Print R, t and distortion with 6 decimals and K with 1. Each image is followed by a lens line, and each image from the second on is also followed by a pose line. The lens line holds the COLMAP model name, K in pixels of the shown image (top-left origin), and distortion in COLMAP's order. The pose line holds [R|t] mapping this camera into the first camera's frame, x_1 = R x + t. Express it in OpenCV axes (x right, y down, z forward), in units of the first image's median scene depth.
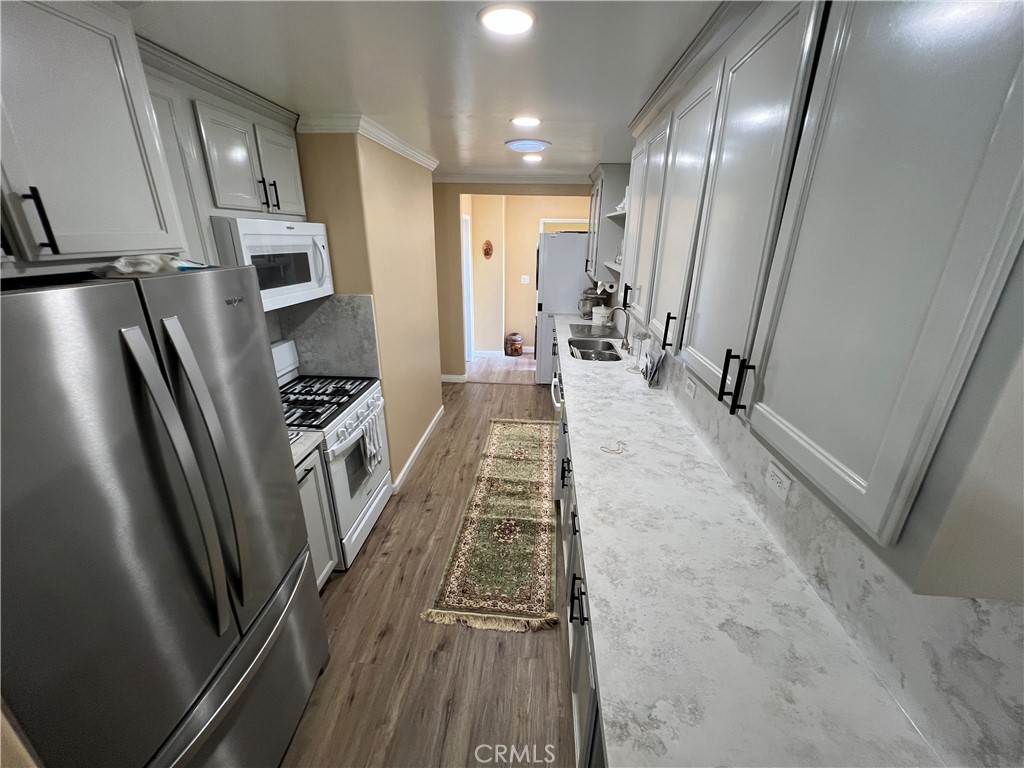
lens RADIAL K [[409.2, 0, 514.2], [0, 409.2, 385.3], [0, 0, 1]] dist [-0.000627, 0.000163]
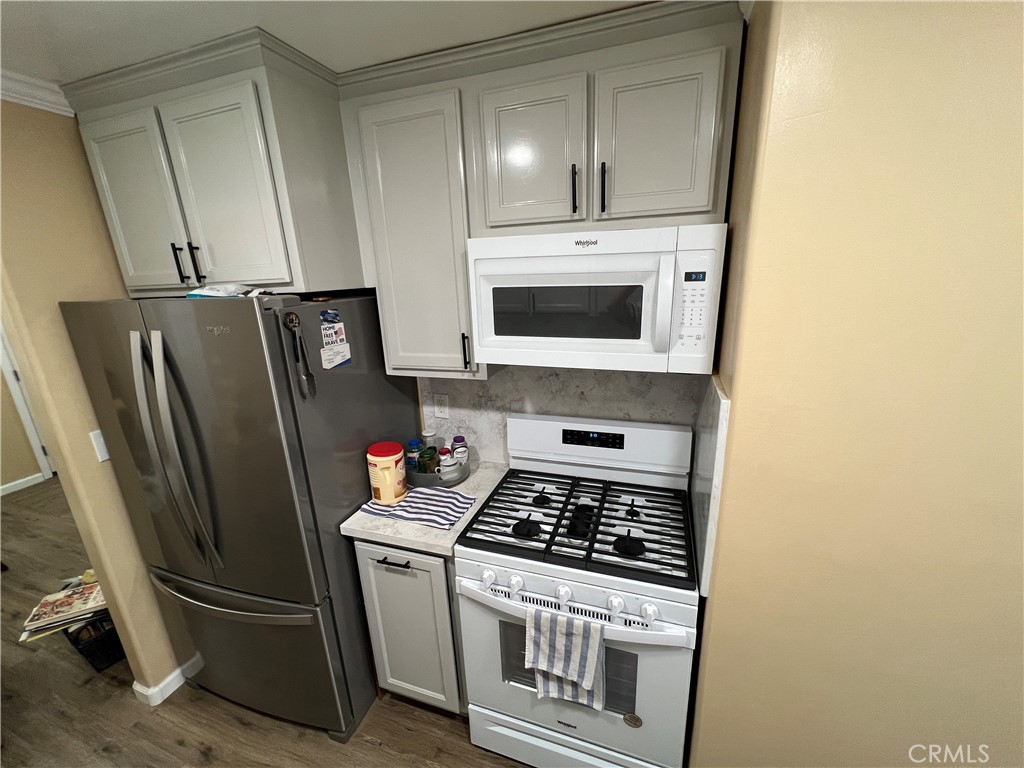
lens RADIAL K [[409.2, 0, 513.0], [0, 409.2, 386.8], [0, 0, 1]] dist [-0.000627, 0.000163]
pose [[-0.257292, 0.254645, -0.932178, 0.042260], [-0.297985, 0.896737, 0.327211, -0.249739], [0.919242, 0.361964, -0.154843, 0.737866]]
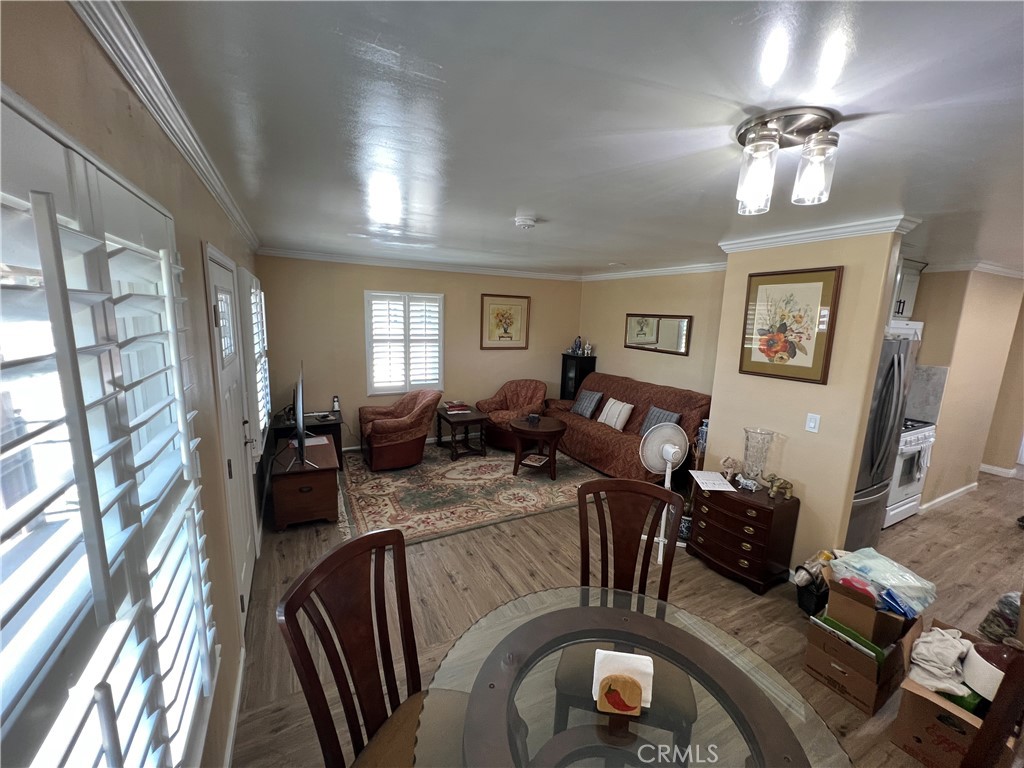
lens RADIAL K [[409.2, 0, 512.5], [0, 409.2, 387.1], [0, 0, 1]] dist [-0.000627, 0.000163]
pose [[0.525747, 0.153560, -0.836666, 0.060389], [-0.316038, 0.948430, -0.024520, 0.315143], [0.789753, 0.277309, 0.547165, -0.860084]]
